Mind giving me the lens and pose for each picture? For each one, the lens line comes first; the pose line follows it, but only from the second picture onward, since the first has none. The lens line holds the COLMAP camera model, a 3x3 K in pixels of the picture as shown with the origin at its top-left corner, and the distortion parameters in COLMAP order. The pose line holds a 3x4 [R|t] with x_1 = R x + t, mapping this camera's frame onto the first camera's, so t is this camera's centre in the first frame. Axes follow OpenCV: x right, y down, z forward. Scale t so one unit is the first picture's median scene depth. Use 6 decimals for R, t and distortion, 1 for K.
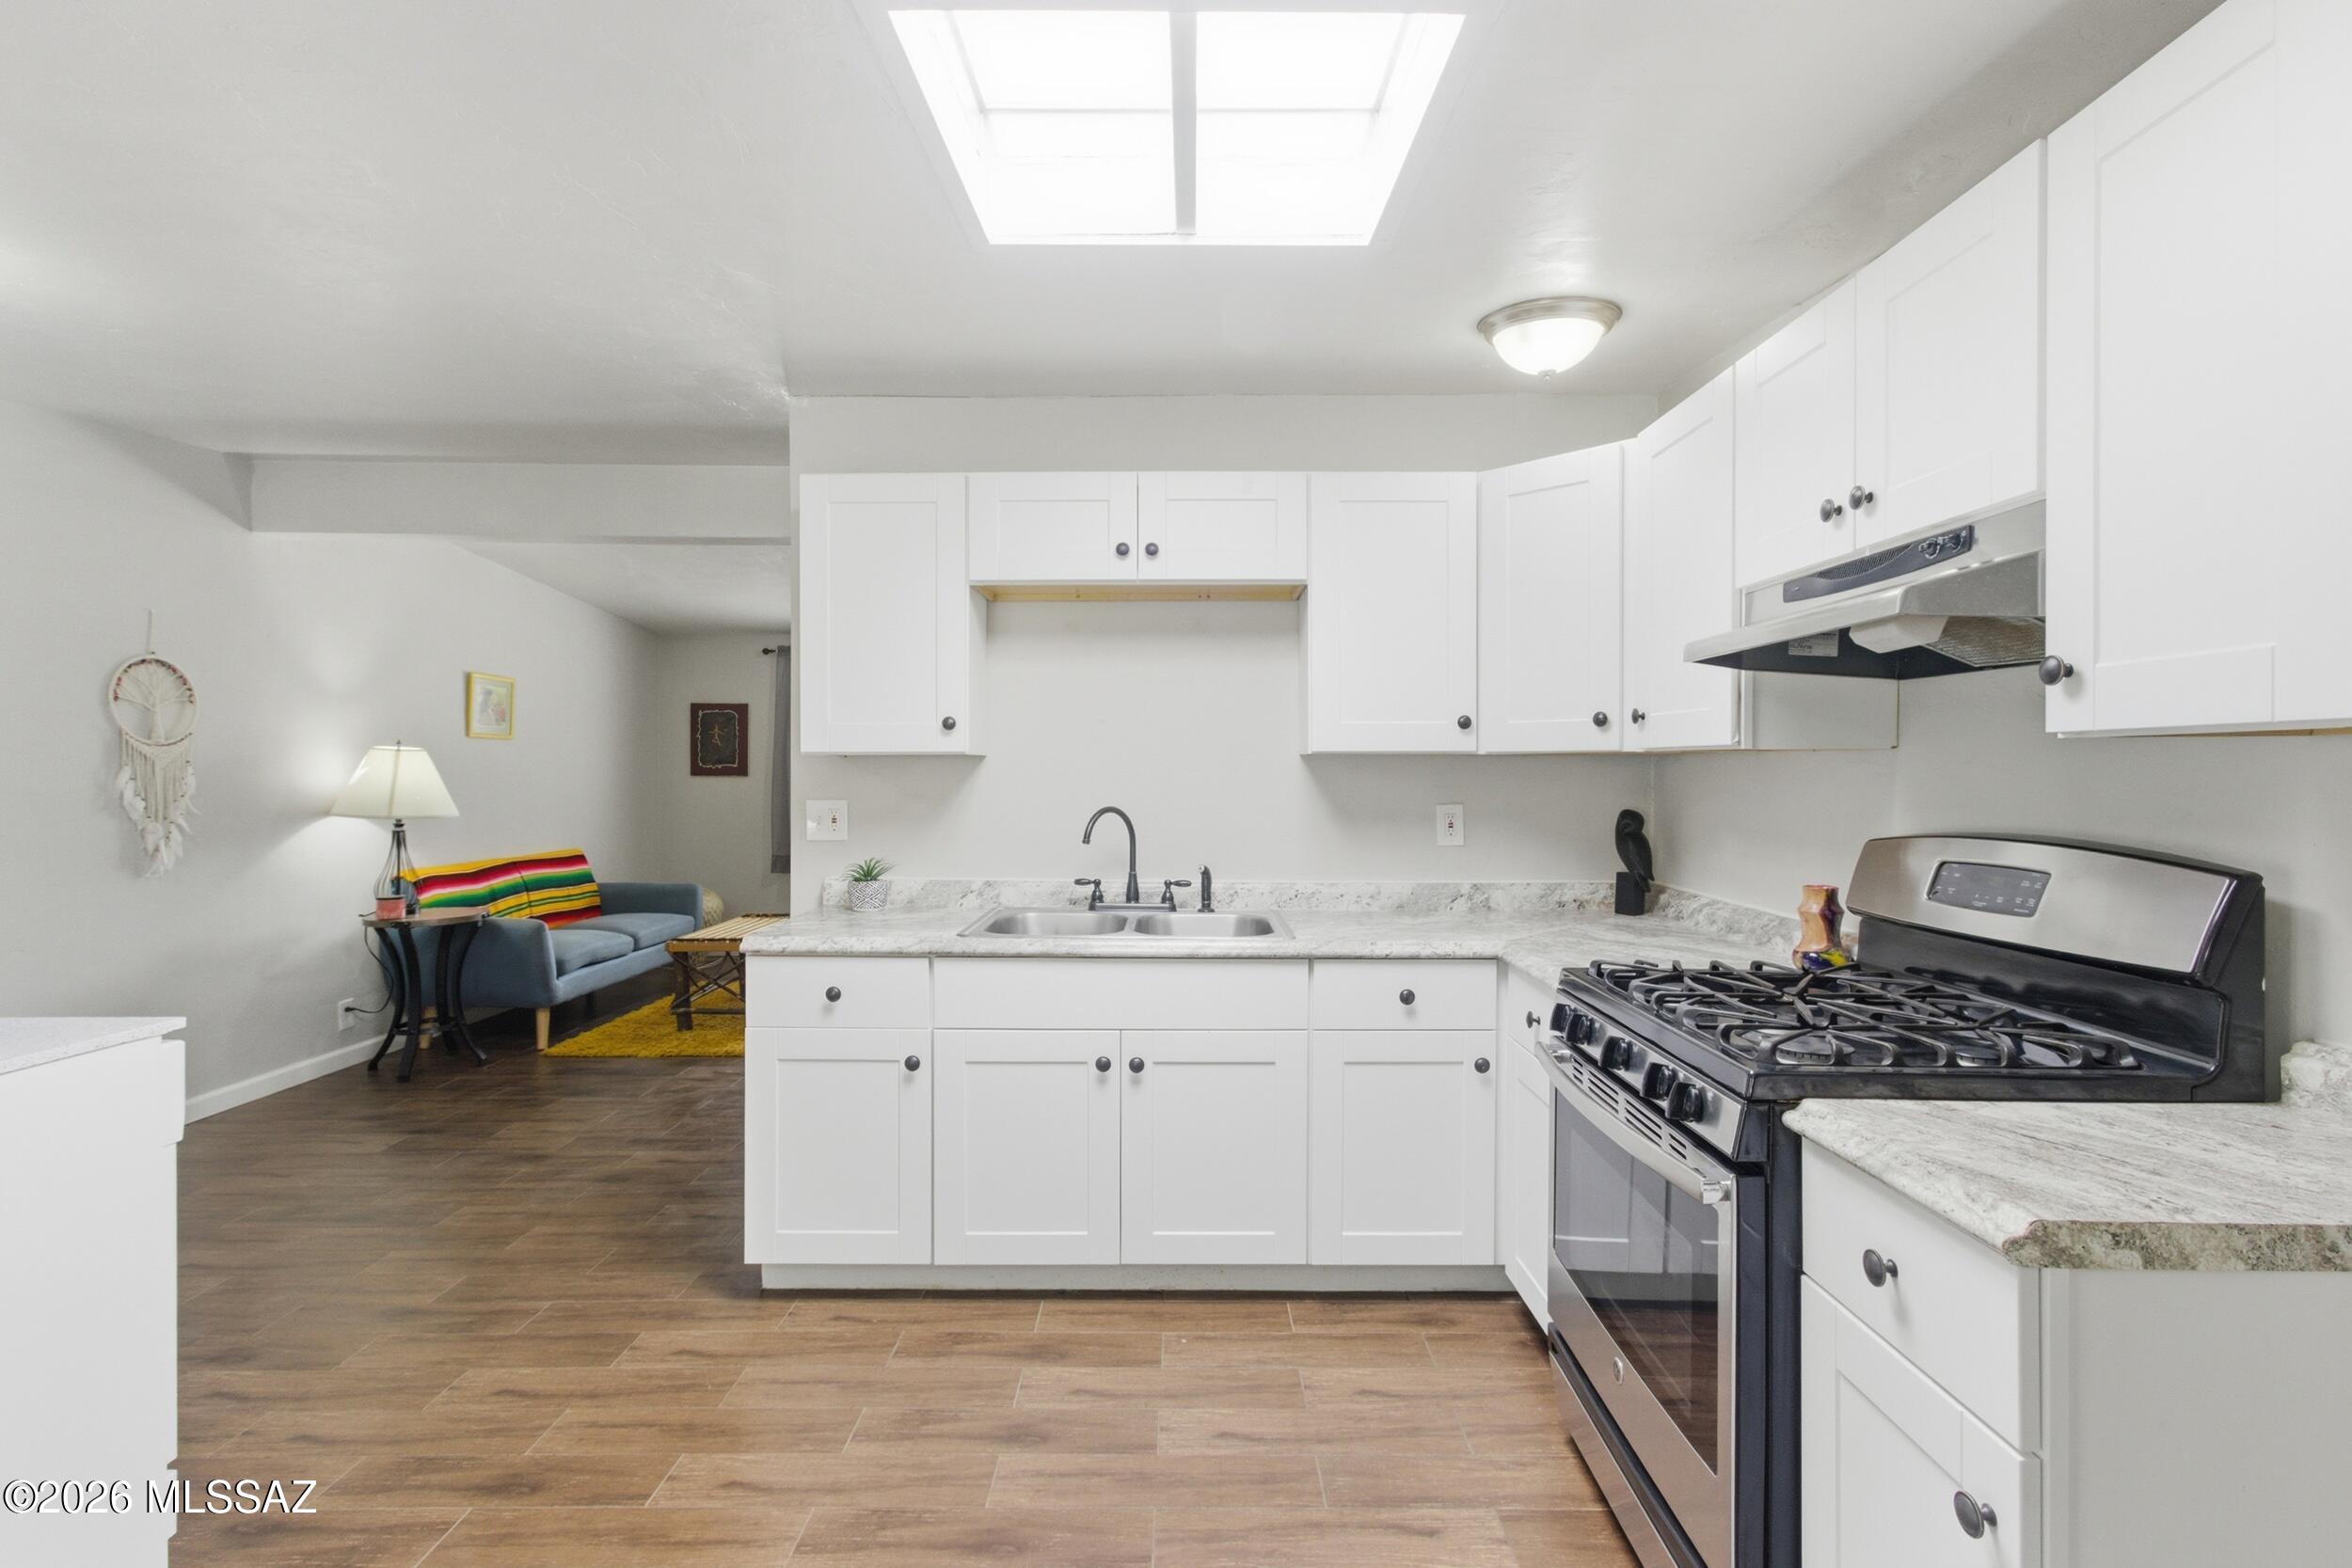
lens RADIAL K [[1087.1, 0, 1182.3], [0, 1087.1, 782.2], [0, 0, 1]] dist [-0.002463, 0.002700]
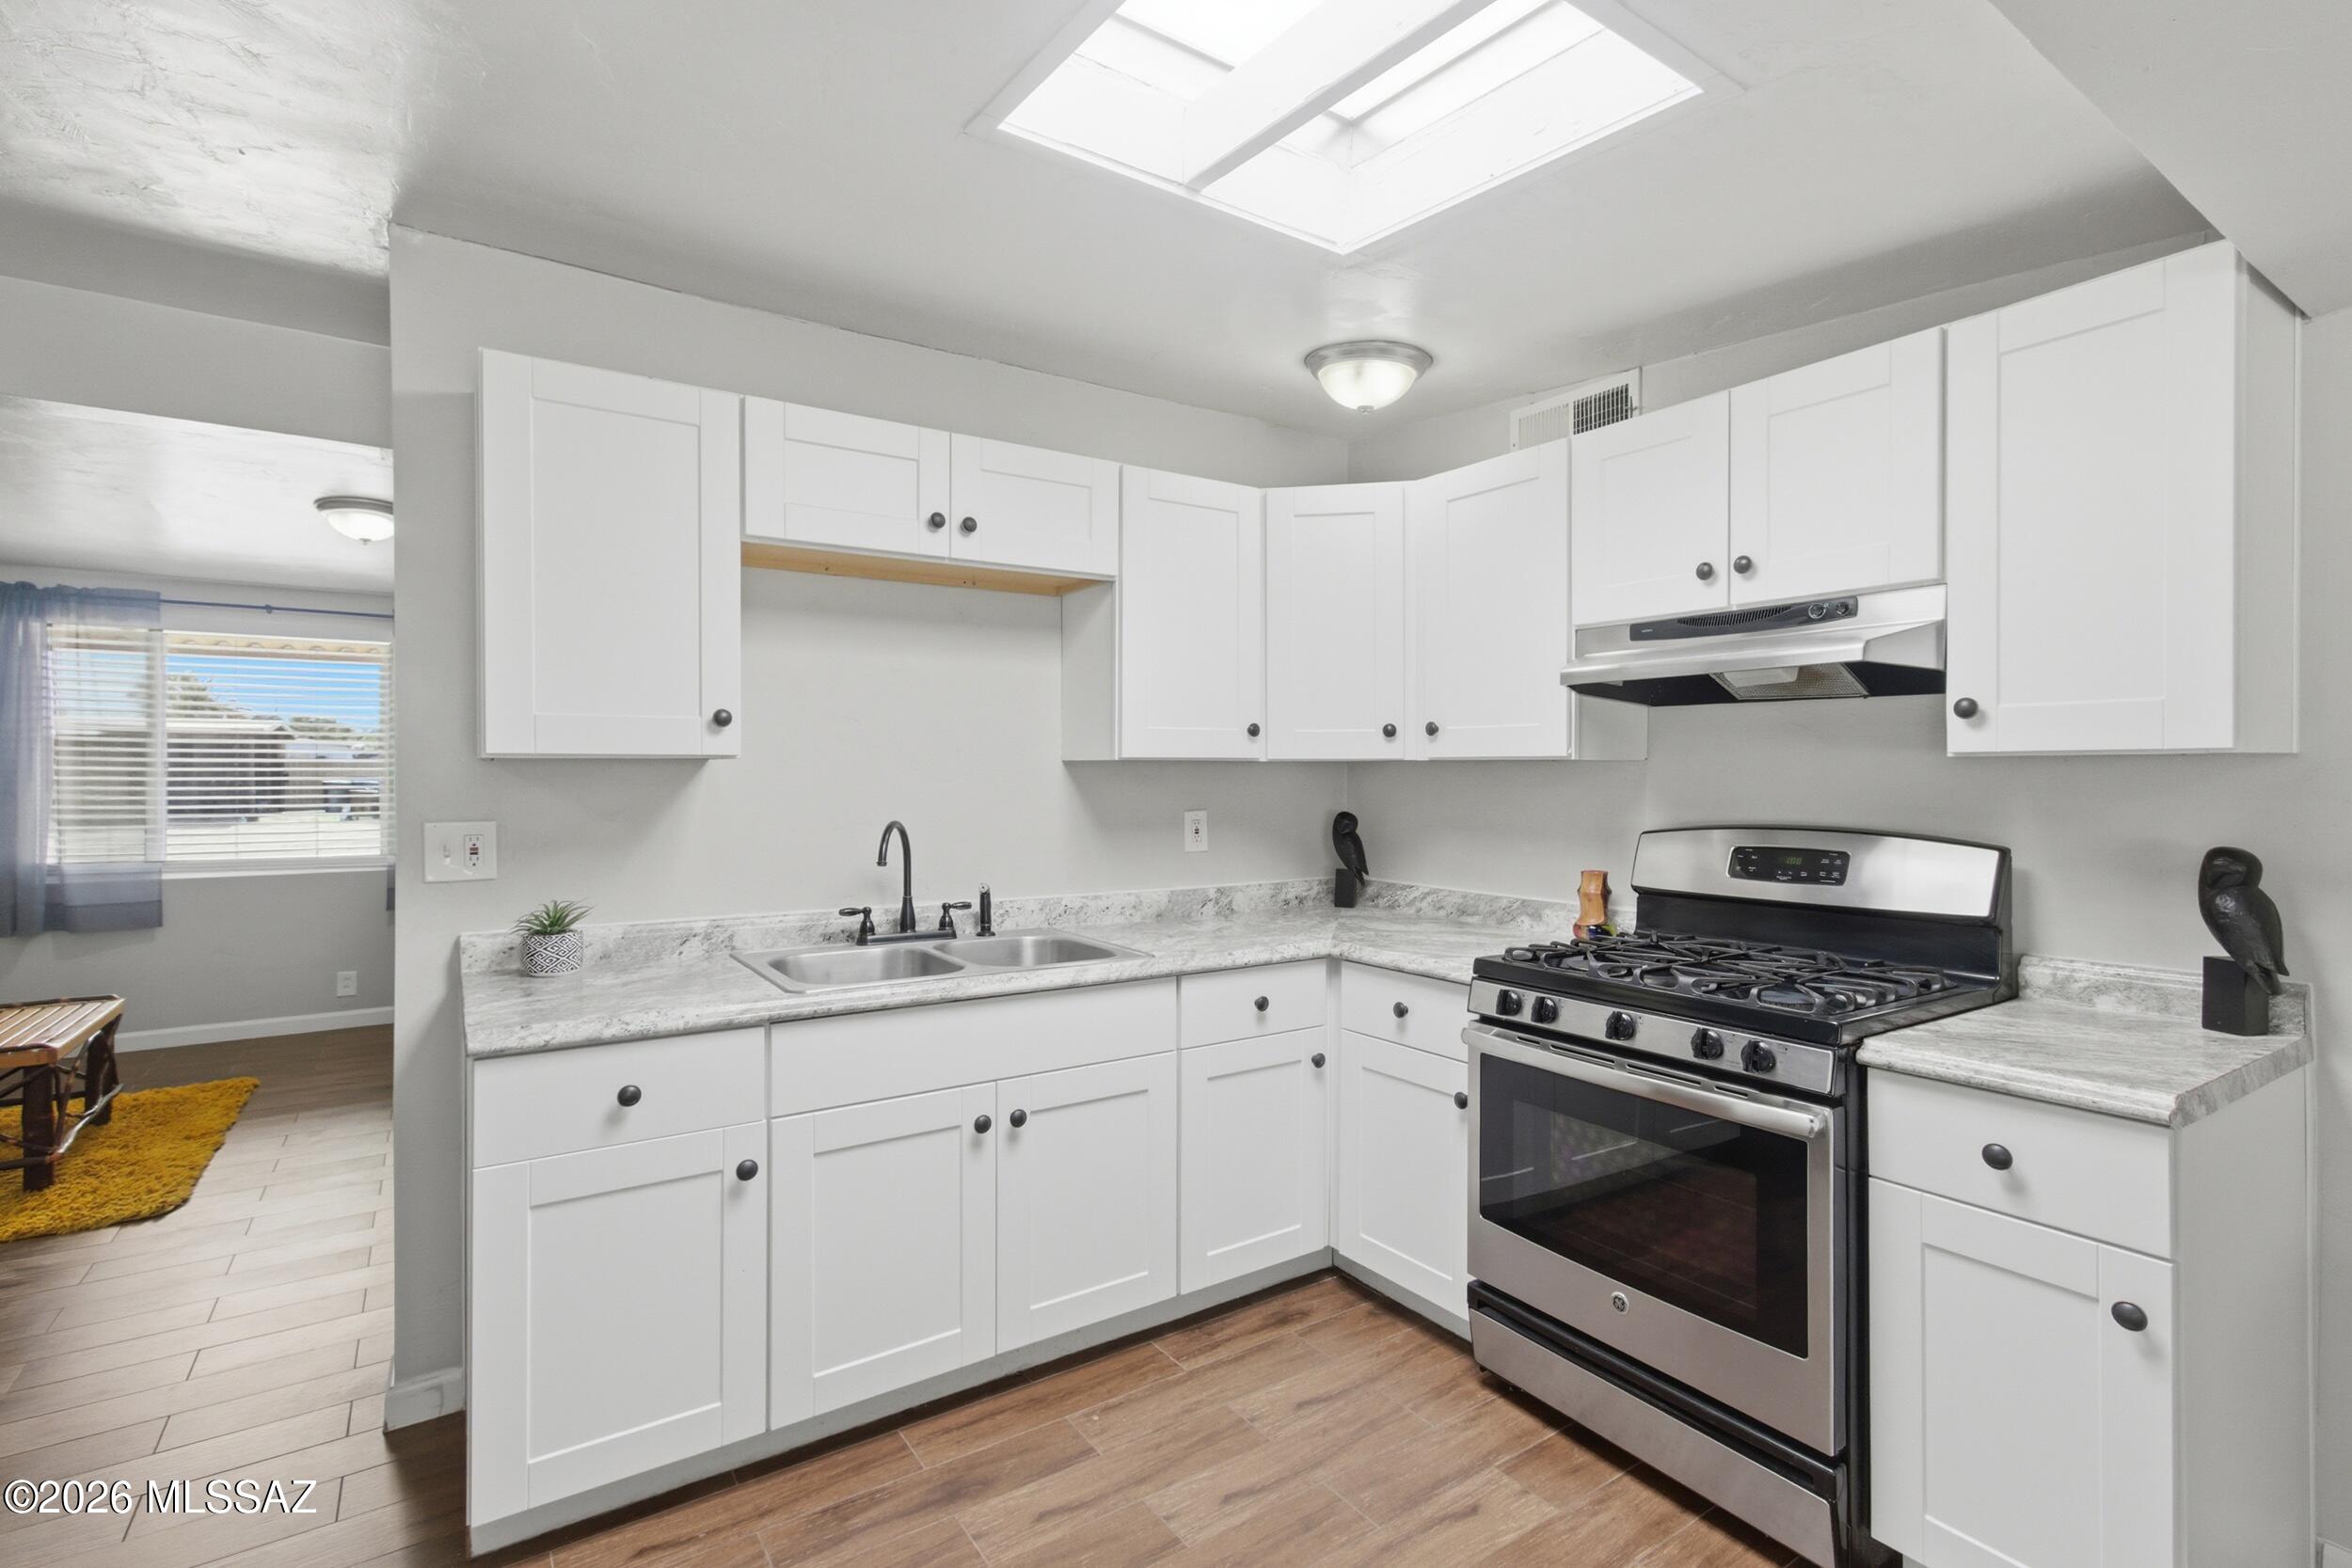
lens RADIAL K [[1087.1, 0, 1176.6], [0, 1087.1, 779.0], [0, 0, 1]] dist [-0.002463, 0.002700]
pose [[0.824688, -0.002787, 0.565581, -0.379837], [0.006402, 0.999970, -0.004408, -0.005218], [-0.565551, 0.007256, 0.824681, 0.189368]]
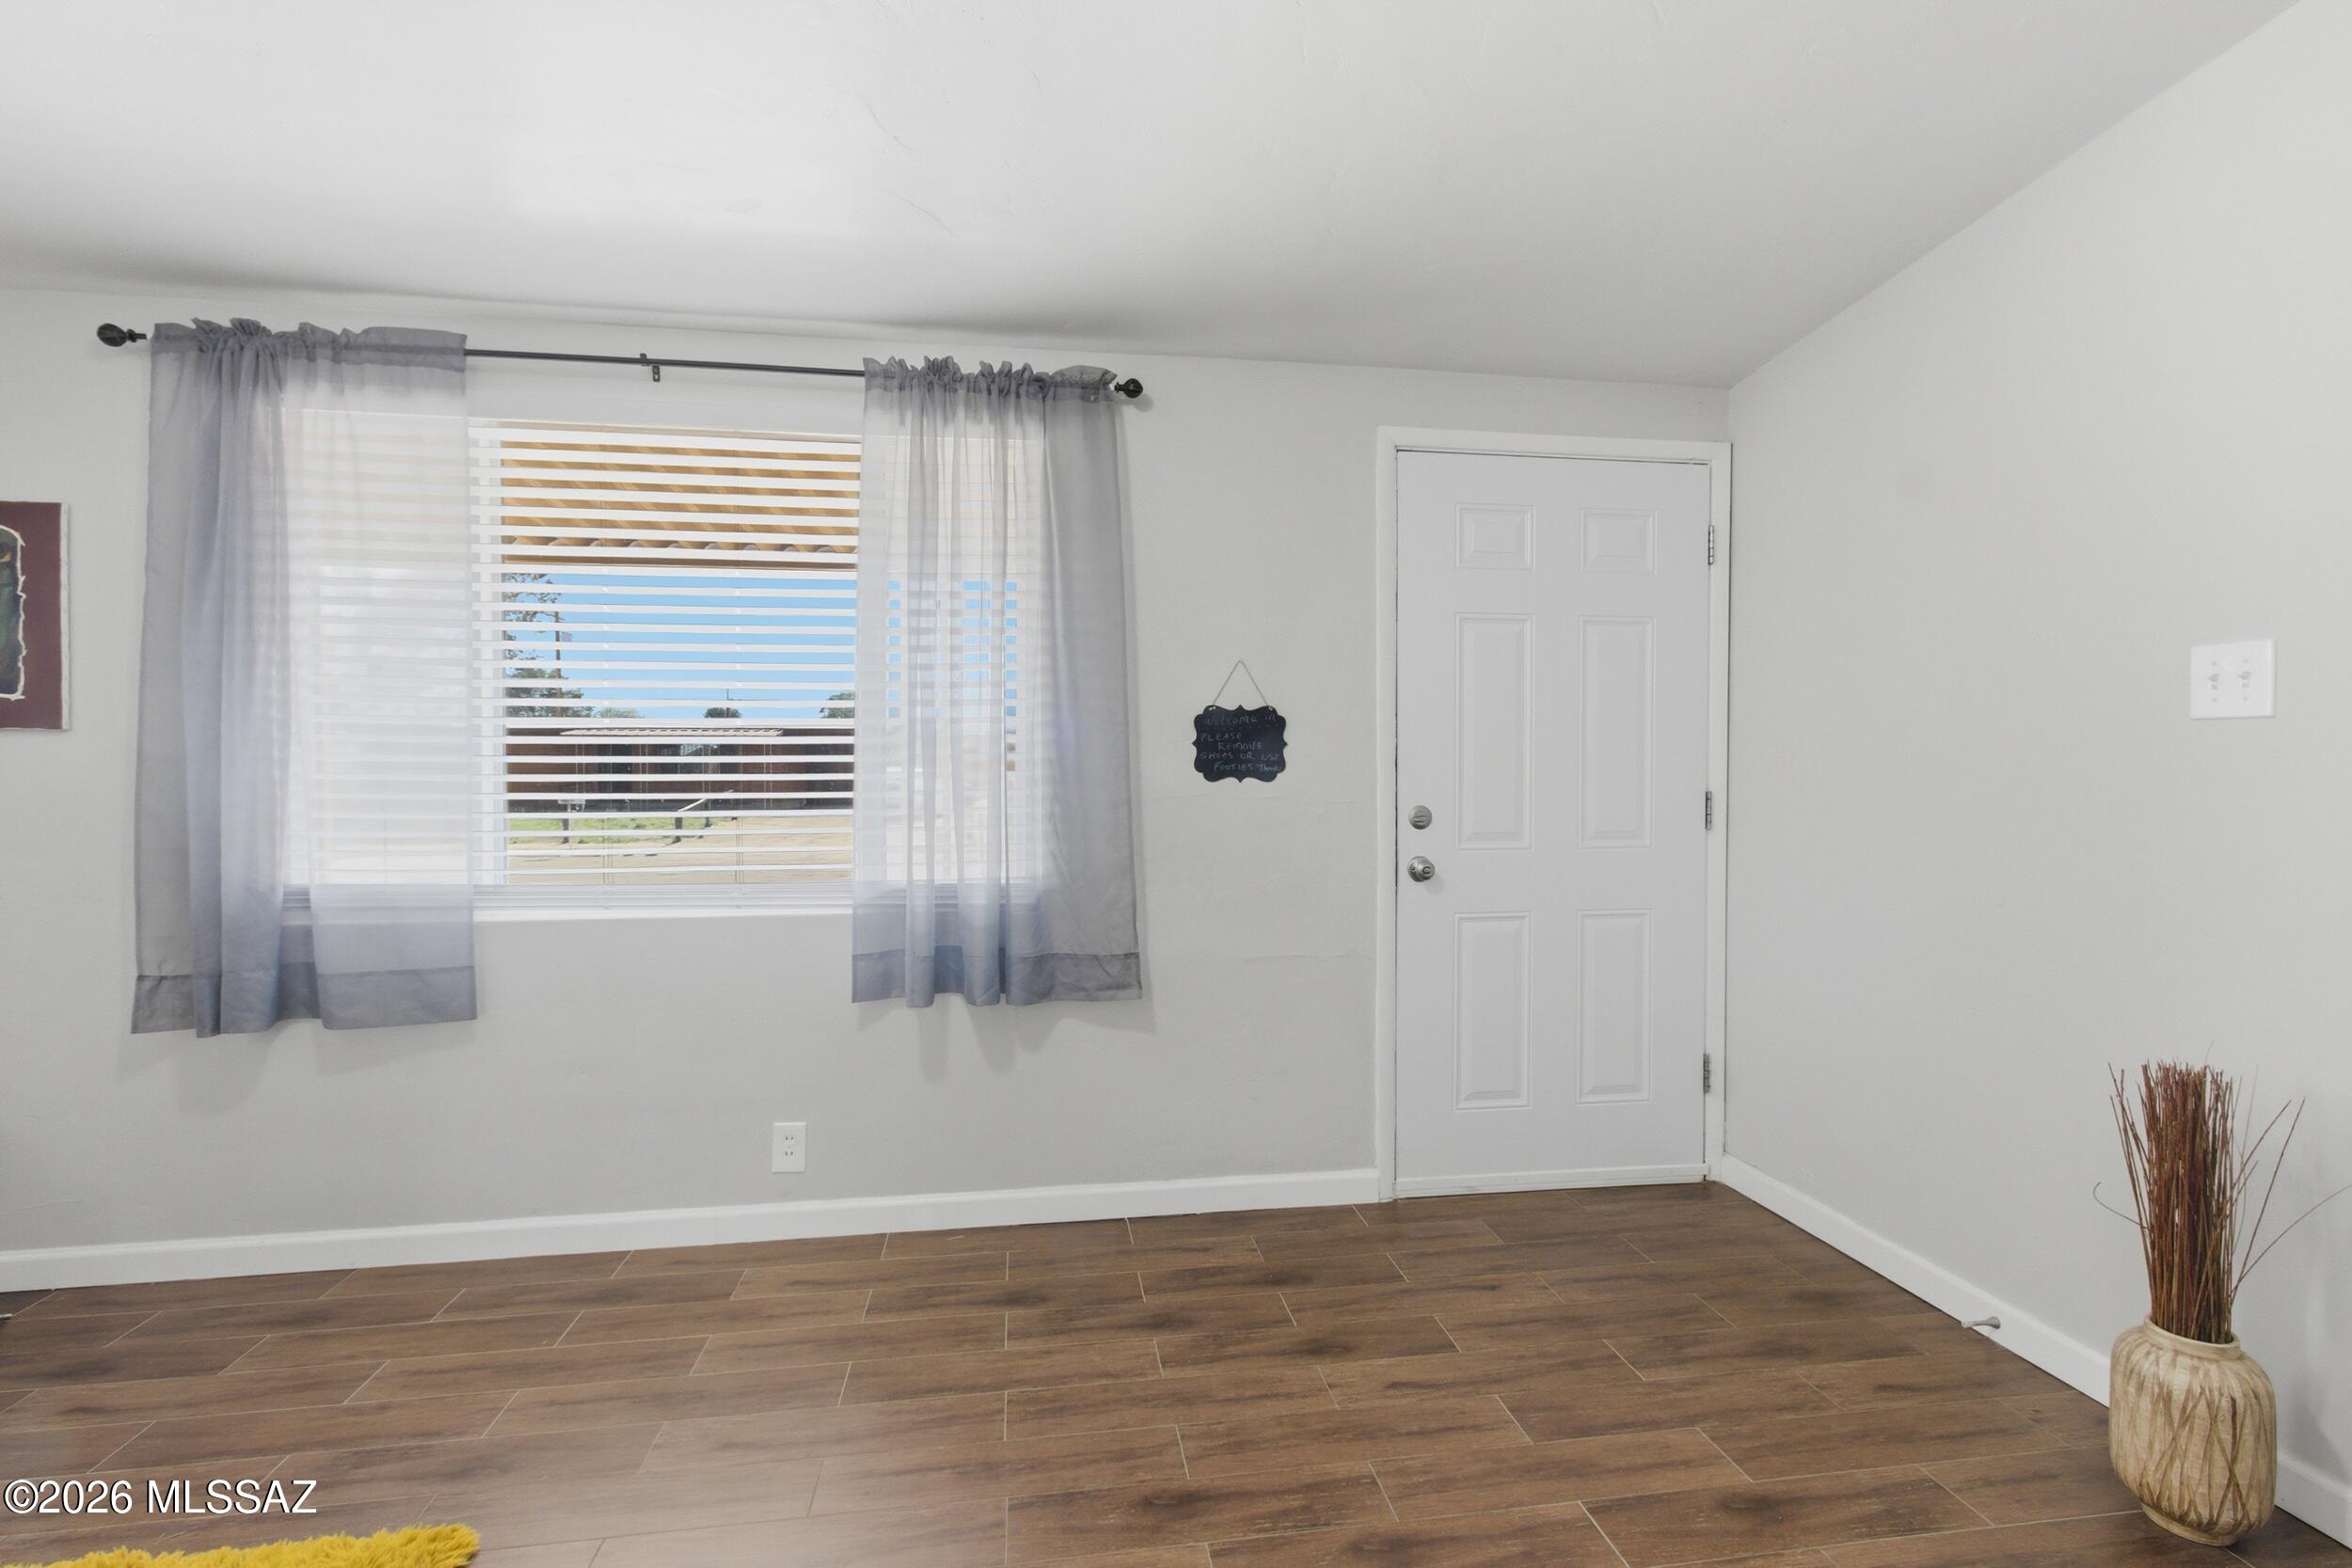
lens RADIAL K [[1087.1, 0, 1182.6], [0, 1087.1, 785.4], [0, 0, 1]] dist [-0.002463, 0.002700]
pose [[0.987755, -0.000945, 0.156012, -0.317501], [0.000593, 0.999997, 0.002304, 0.027782], [-0.156014, -0.002183, 0.987752, 1.640816]]
